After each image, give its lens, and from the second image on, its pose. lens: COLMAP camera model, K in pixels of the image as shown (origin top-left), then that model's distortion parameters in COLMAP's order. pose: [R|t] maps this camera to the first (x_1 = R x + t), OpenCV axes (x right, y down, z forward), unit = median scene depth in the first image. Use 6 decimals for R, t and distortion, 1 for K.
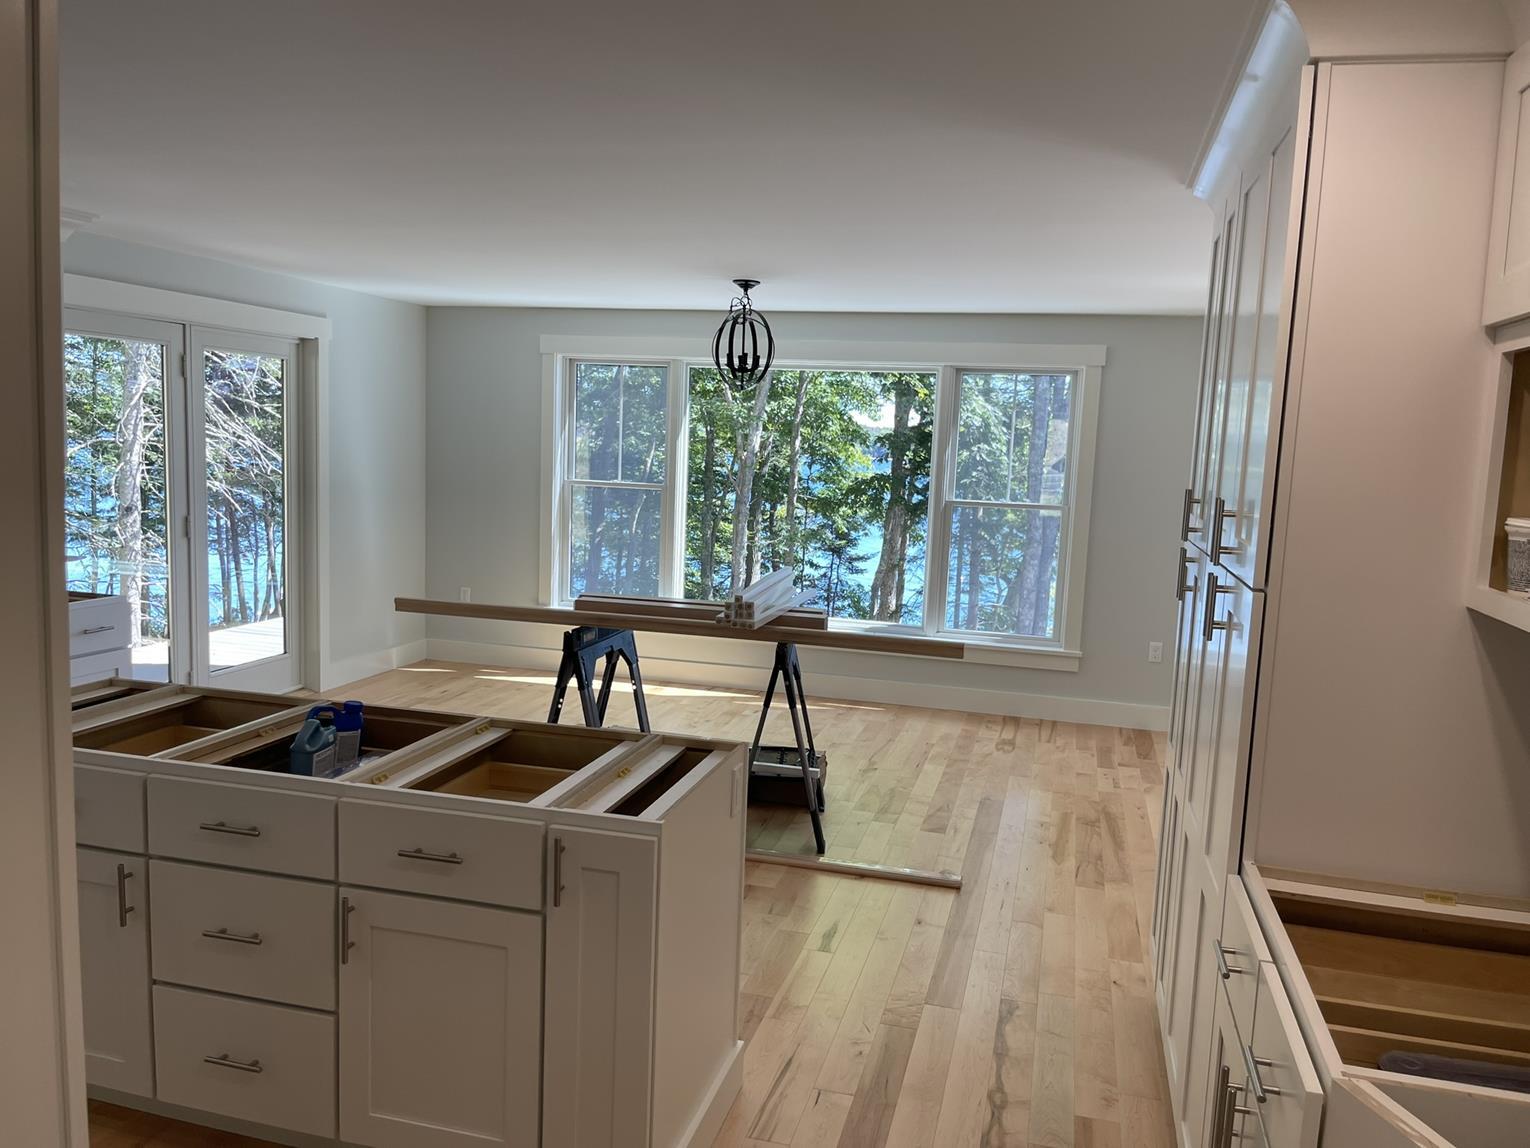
lens RADIAL K [[1157.2, 0, 765.0], [0, 1157.2, 574.0], [0, 0, 1]] dist [0.074018, -0.105056]
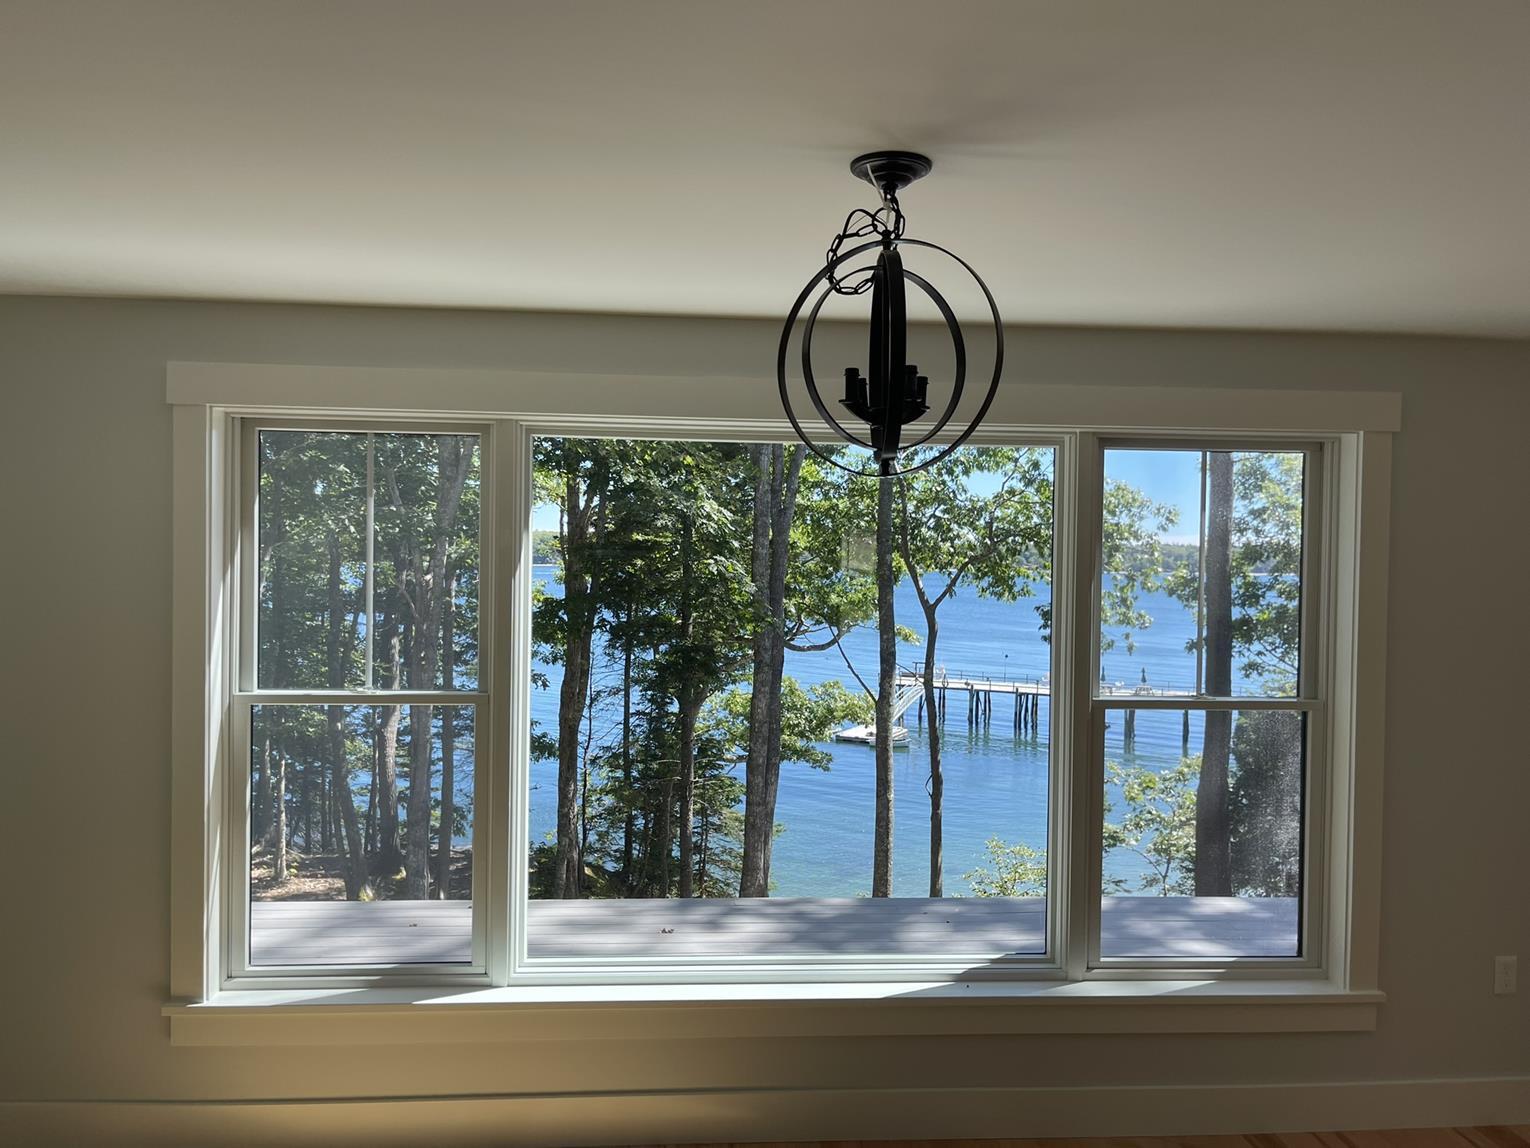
lens RADIAL K [[1157.2, 0, 765.0], [0, 1157.2, 574.0], [0, 0, 1]] dist [0.074018, -0.105056]
pose [[0.946103, -0.033109, 0.322168, -0.137818], [0.061743, 0.994955, -0.079070, -0.088251], [-0.317925, 0.094700, 0.943375, 0.579662]]
